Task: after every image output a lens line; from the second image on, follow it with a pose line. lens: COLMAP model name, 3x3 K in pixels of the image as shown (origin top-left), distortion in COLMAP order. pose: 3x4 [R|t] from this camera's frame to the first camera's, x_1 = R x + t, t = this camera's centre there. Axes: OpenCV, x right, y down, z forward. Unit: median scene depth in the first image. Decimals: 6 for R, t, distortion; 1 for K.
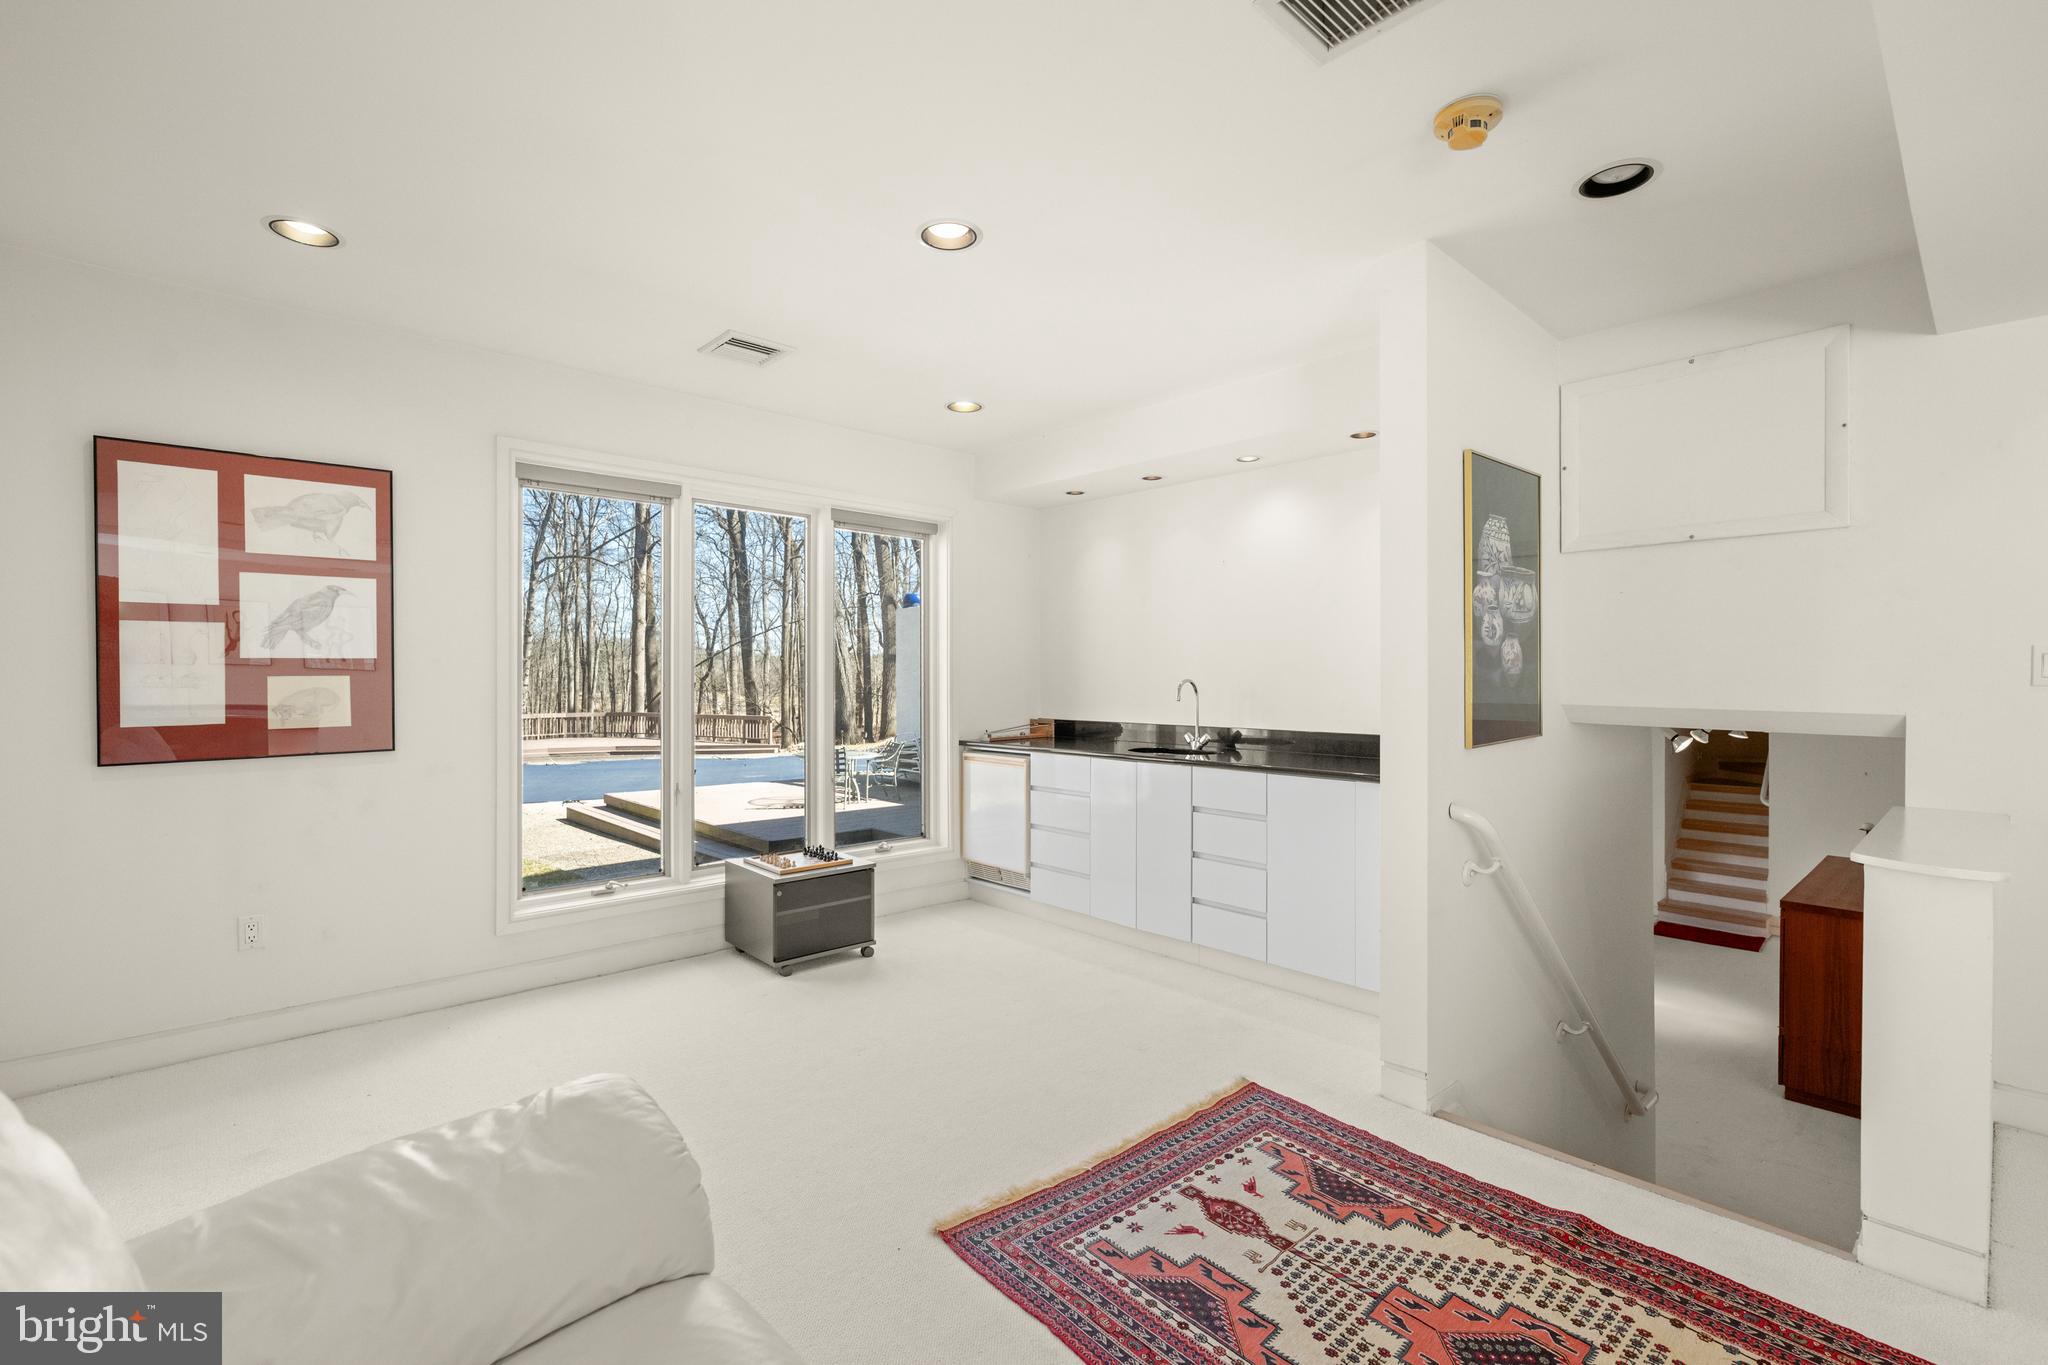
lens RADIAL K [[895.5, 0, 1031.6], [0, 895.5, 691.7], [0, 0, 1]] dist [0.000553, 0.000018]
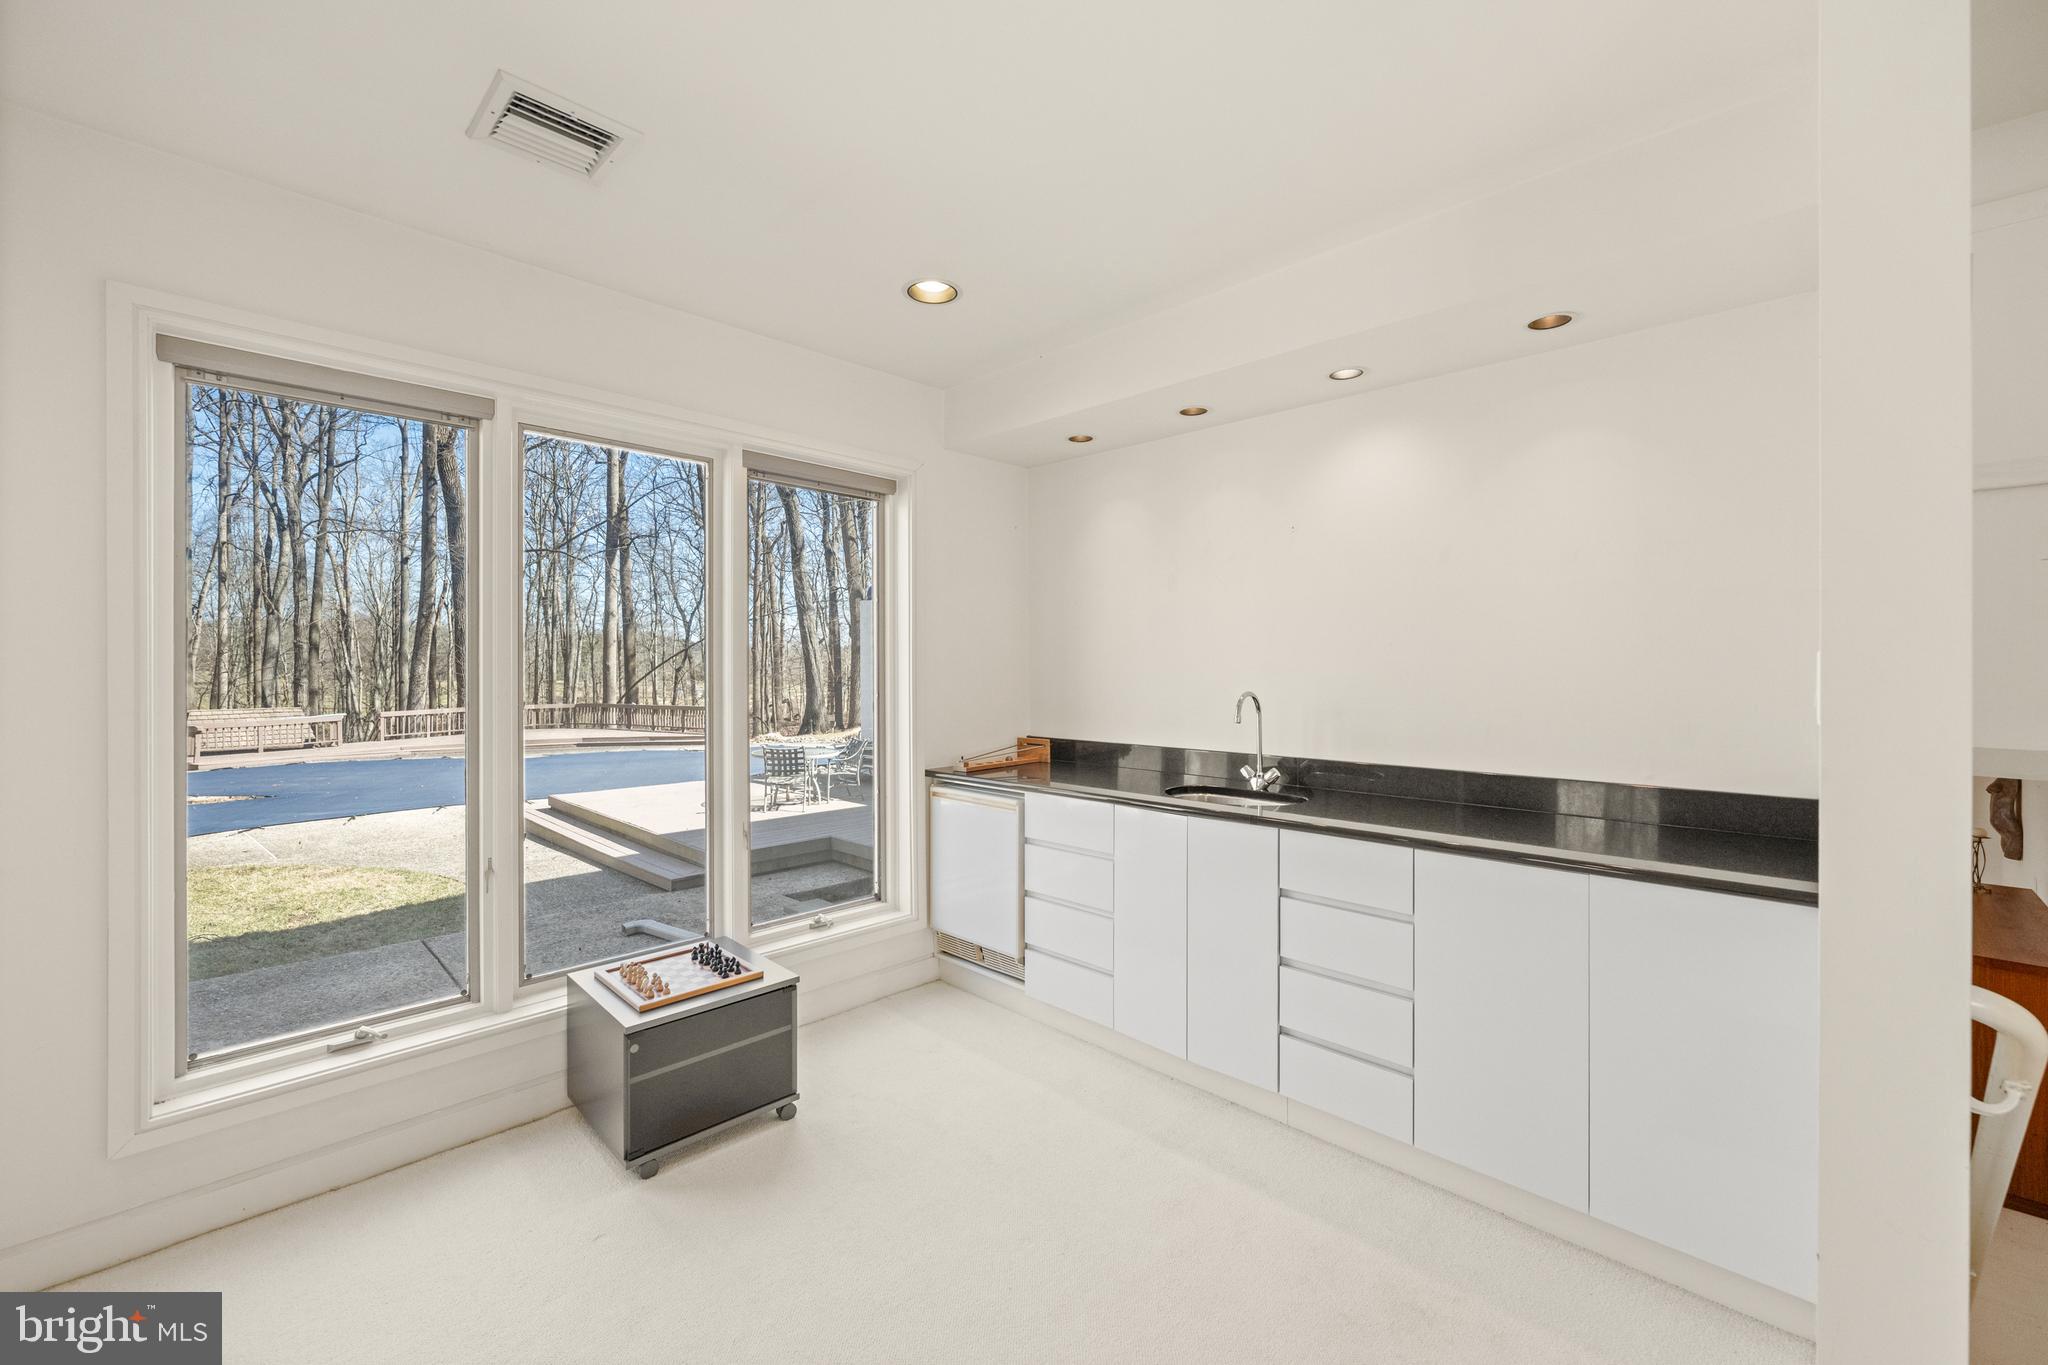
lens RADIAL K [[813.7, 0, 1024.0], [0, 813.7, 682.5], [0, 0, 1]] dist [-0.000166, -0.000080]
pose [[0.999160, -0.001941, 0.040943, -0.022653], [0.001765, 0.999989, 0.004328, -0.018776], [-0.040951, -0.004252, 0.999152, 0.274564]]
